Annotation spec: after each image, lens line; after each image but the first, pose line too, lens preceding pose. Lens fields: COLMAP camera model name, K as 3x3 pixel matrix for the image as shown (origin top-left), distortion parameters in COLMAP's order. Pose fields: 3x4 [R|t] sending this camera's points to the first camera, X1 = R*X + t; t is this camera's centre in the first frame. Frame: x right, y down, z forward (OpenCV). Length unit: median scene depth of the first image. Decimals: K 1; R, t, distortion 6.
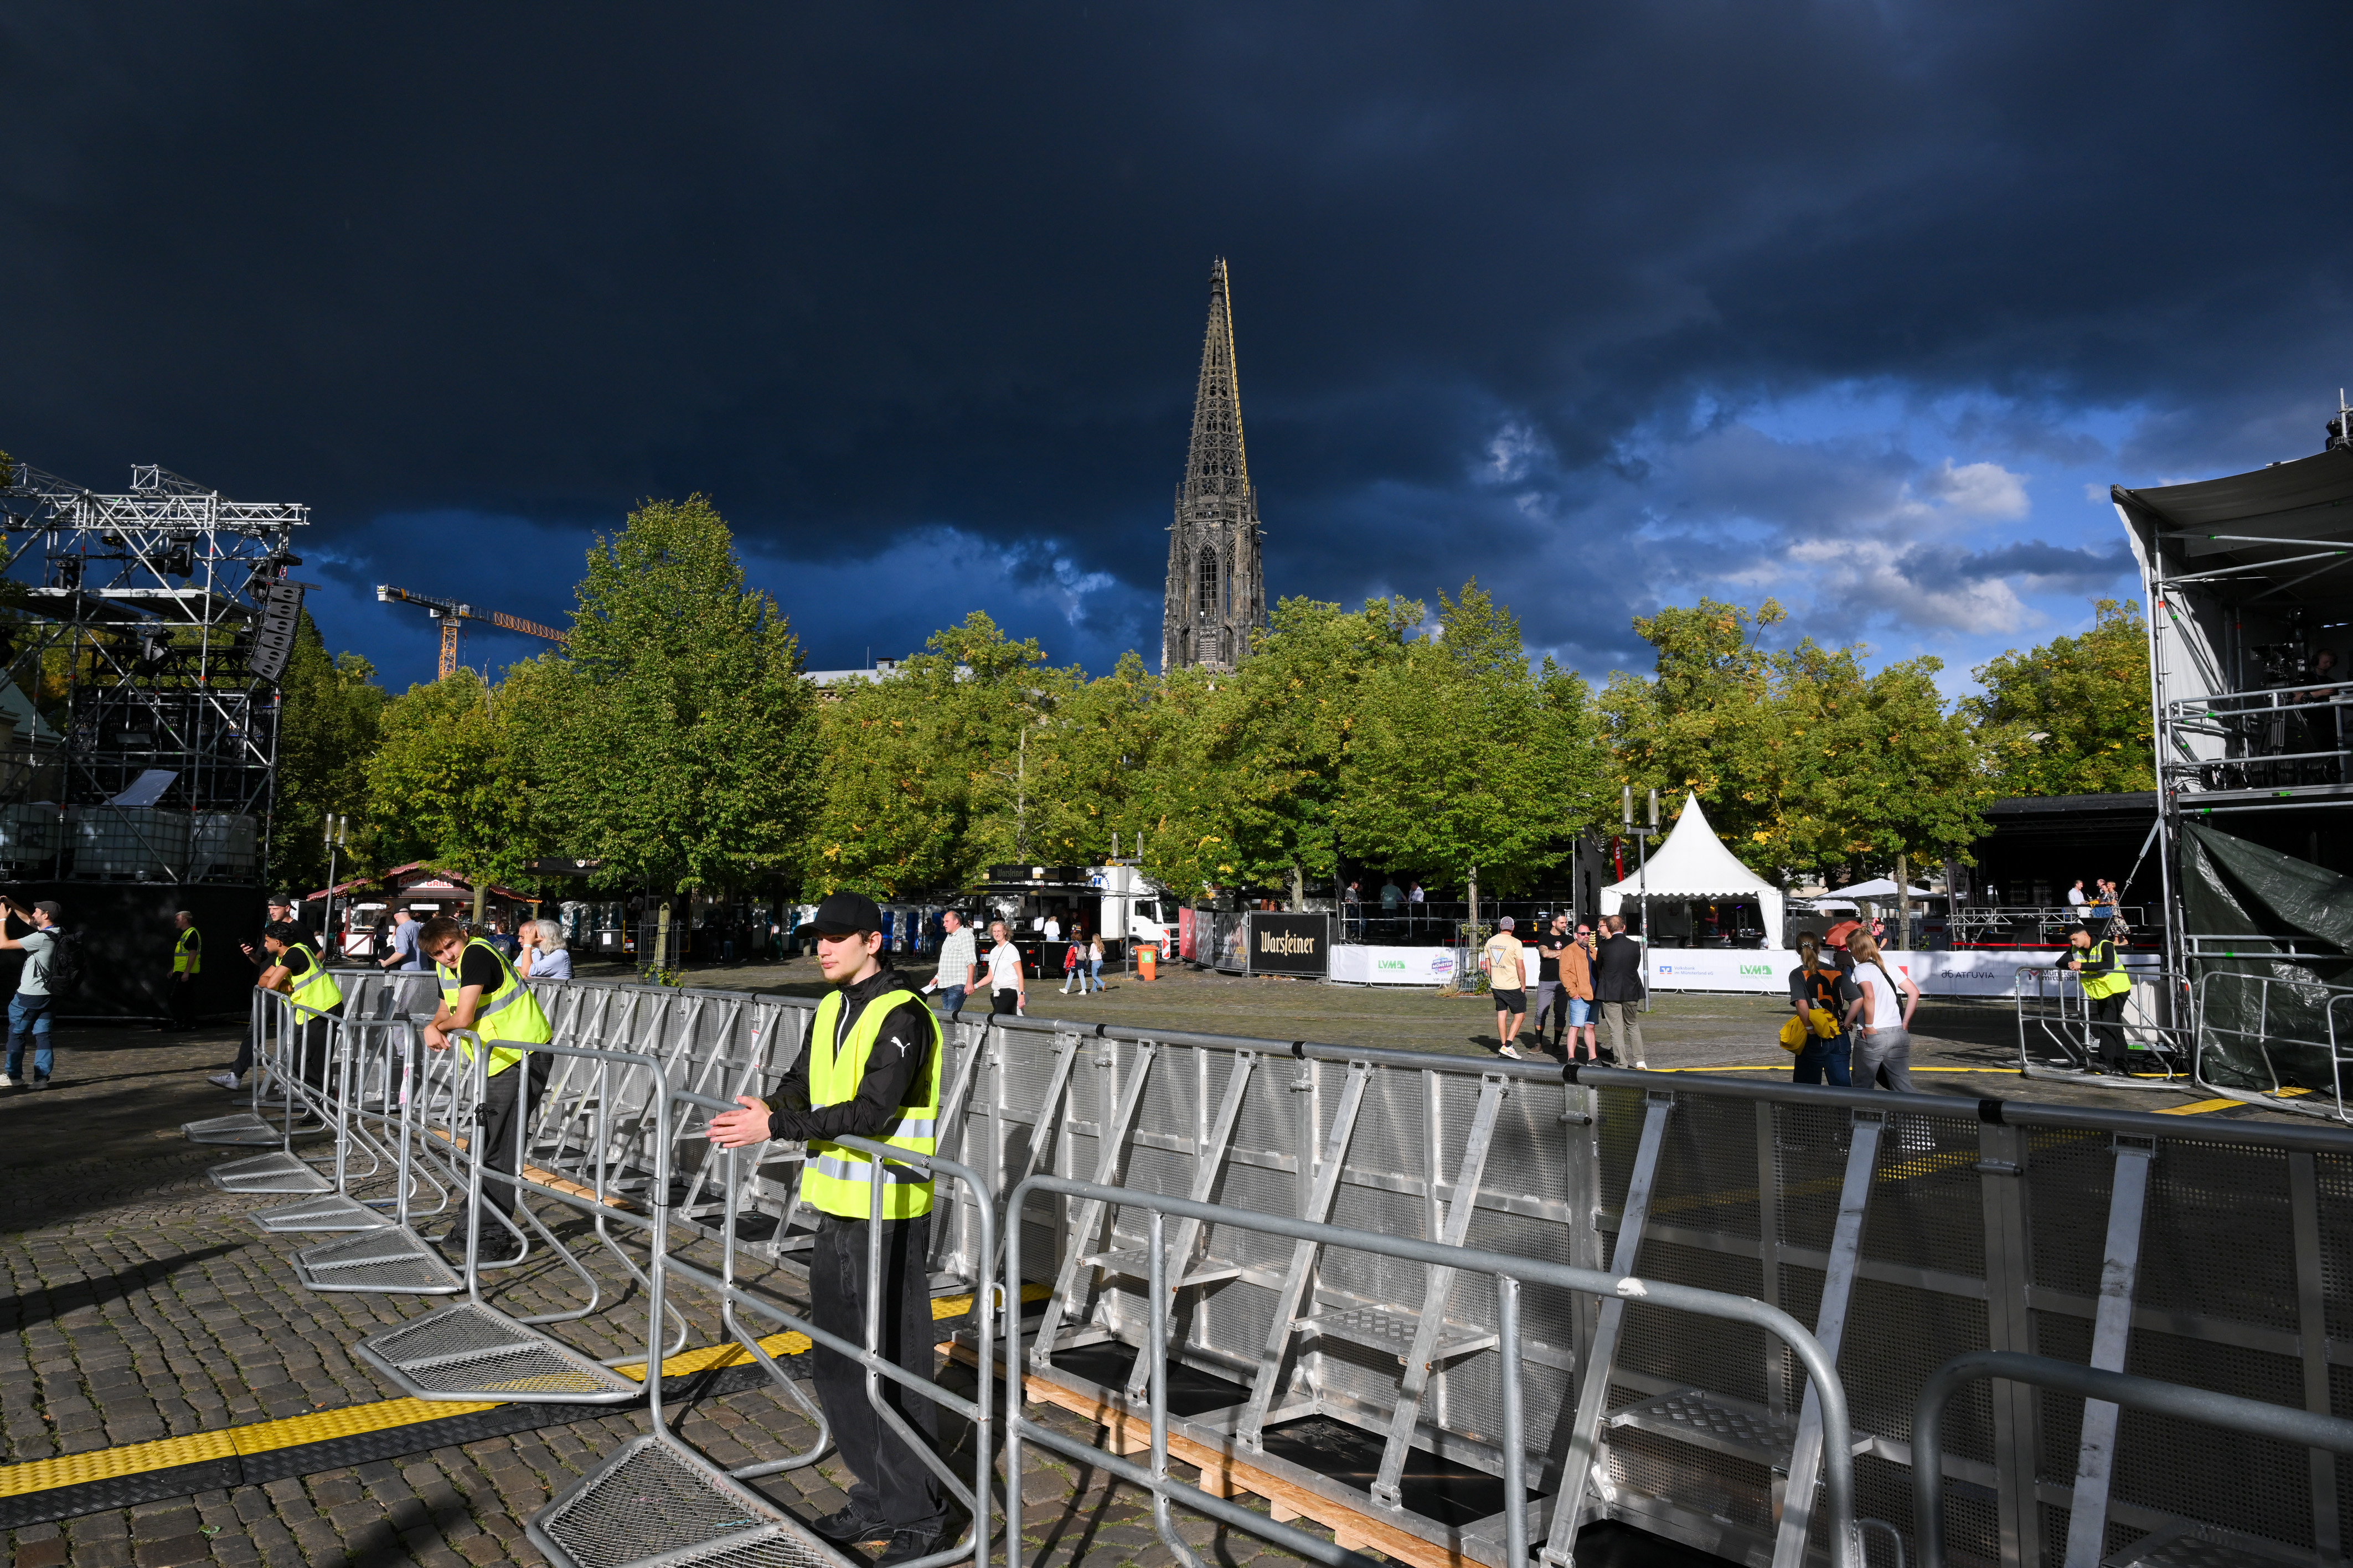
lens RADIAL K [[1606.2, 0, 1176.5], [0, 1606.2, 784.0], [0, 0, 1]] dist [0.000377, 0.000335]
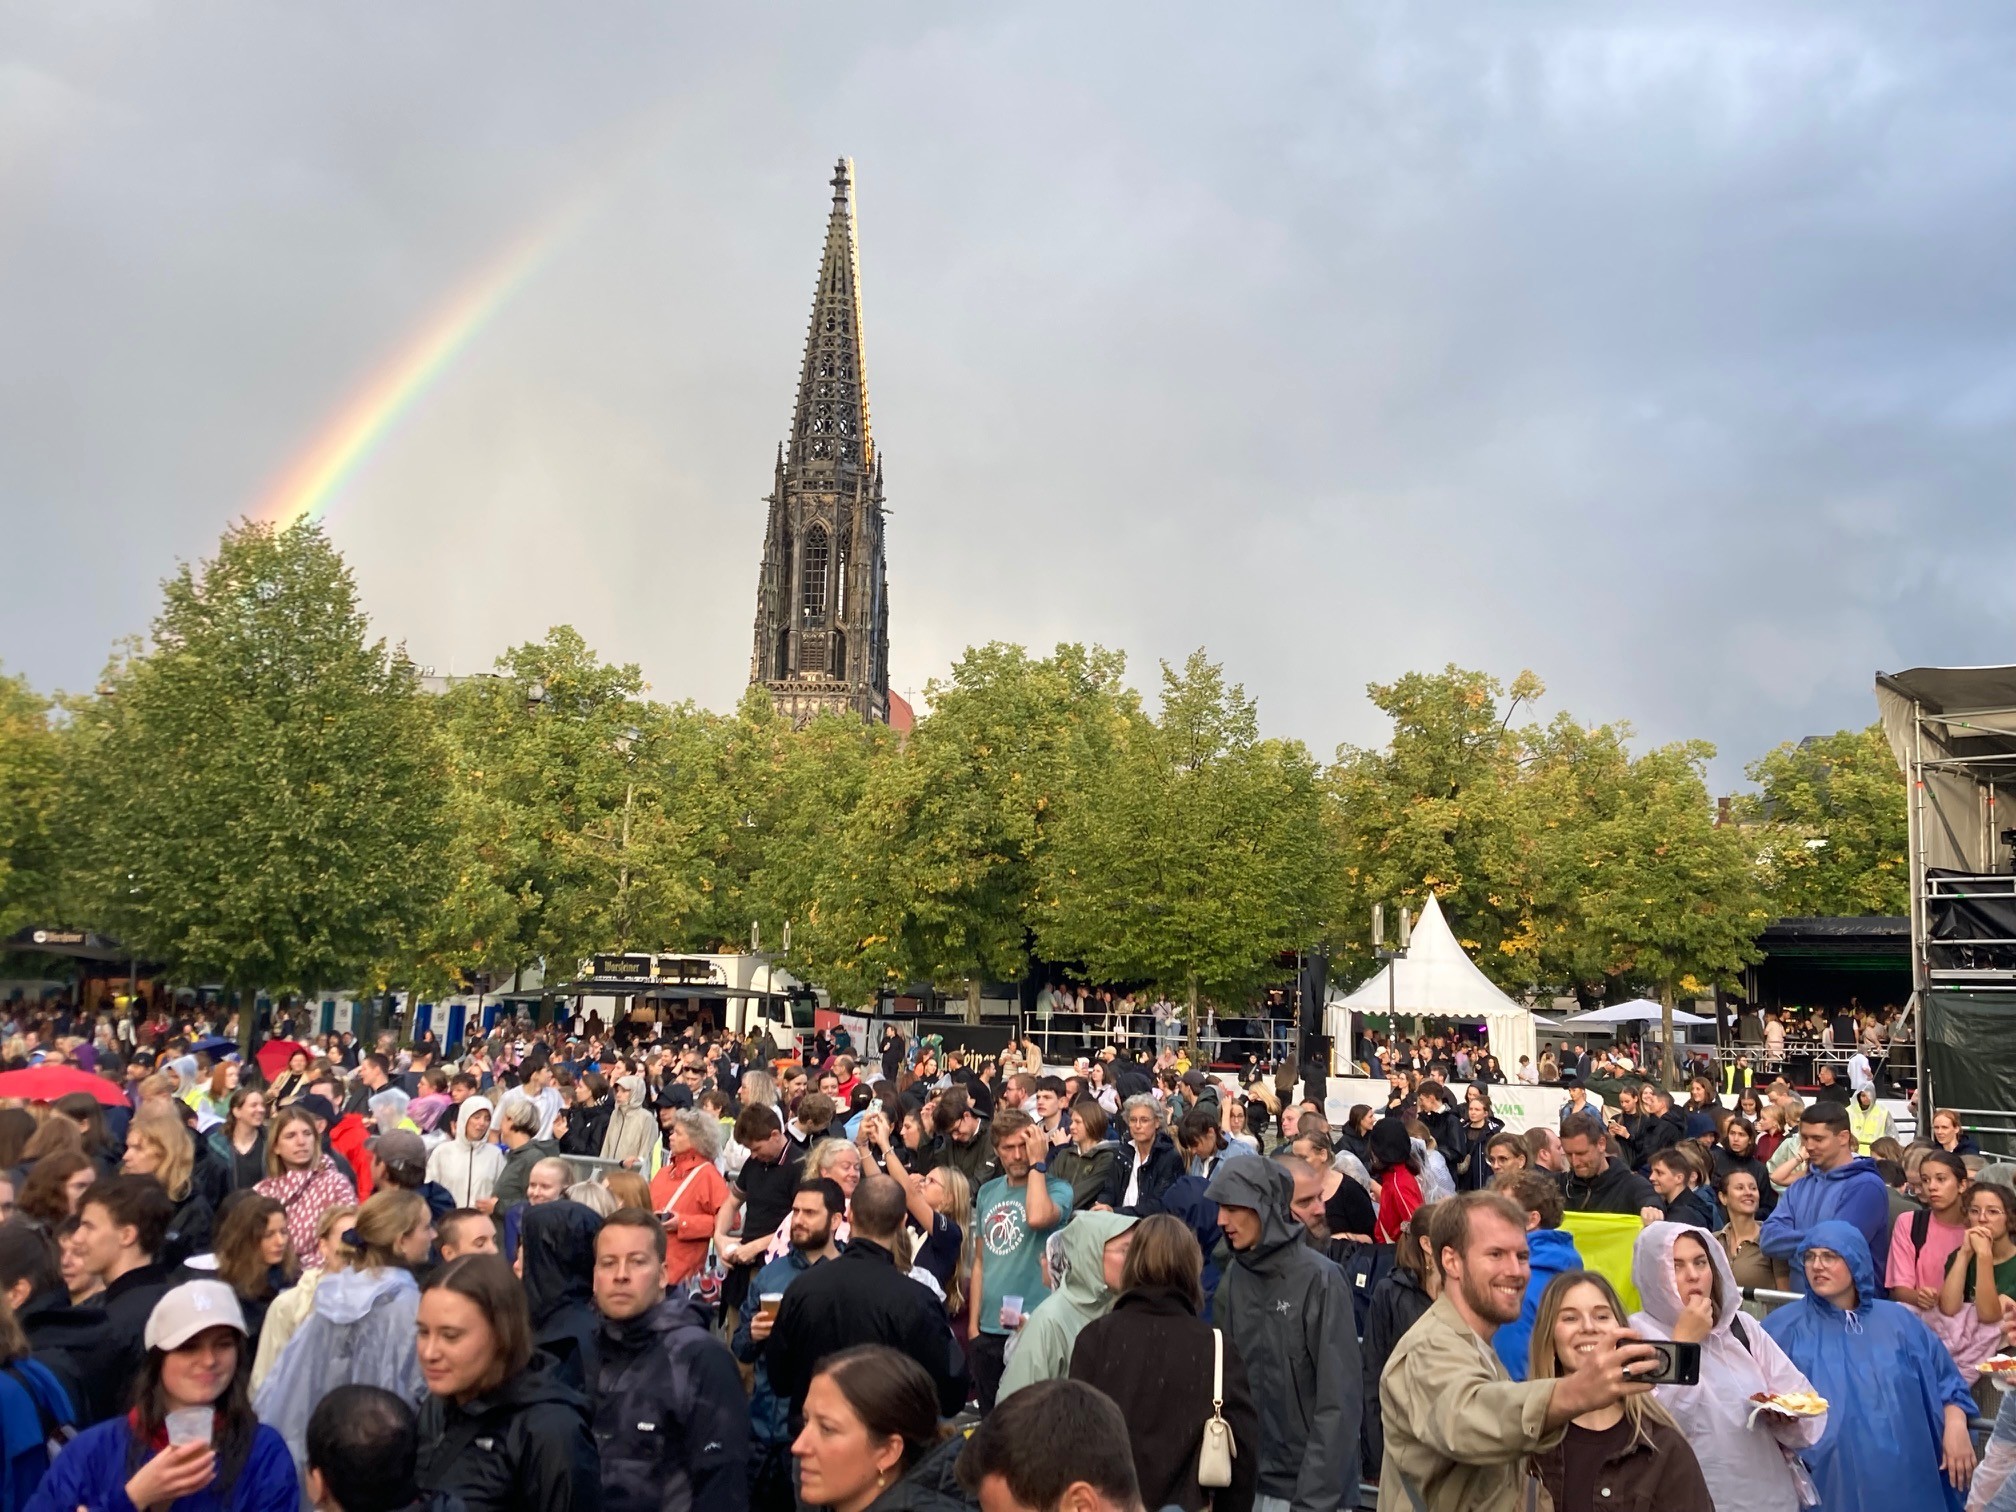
lens RADIAL K [[2159.0, 0, 1008.0], [0, 2159.0, 756.0], [0, 0, 1]] dist [0.135943, -0.433307]
pose [[0.990557, 0.035774, 0.132354, -0.062891], [-0.032408, 0.999096, -0.027498, -0.030037], [-0.133219, 0.022949, 0.990821, -0.127396]]
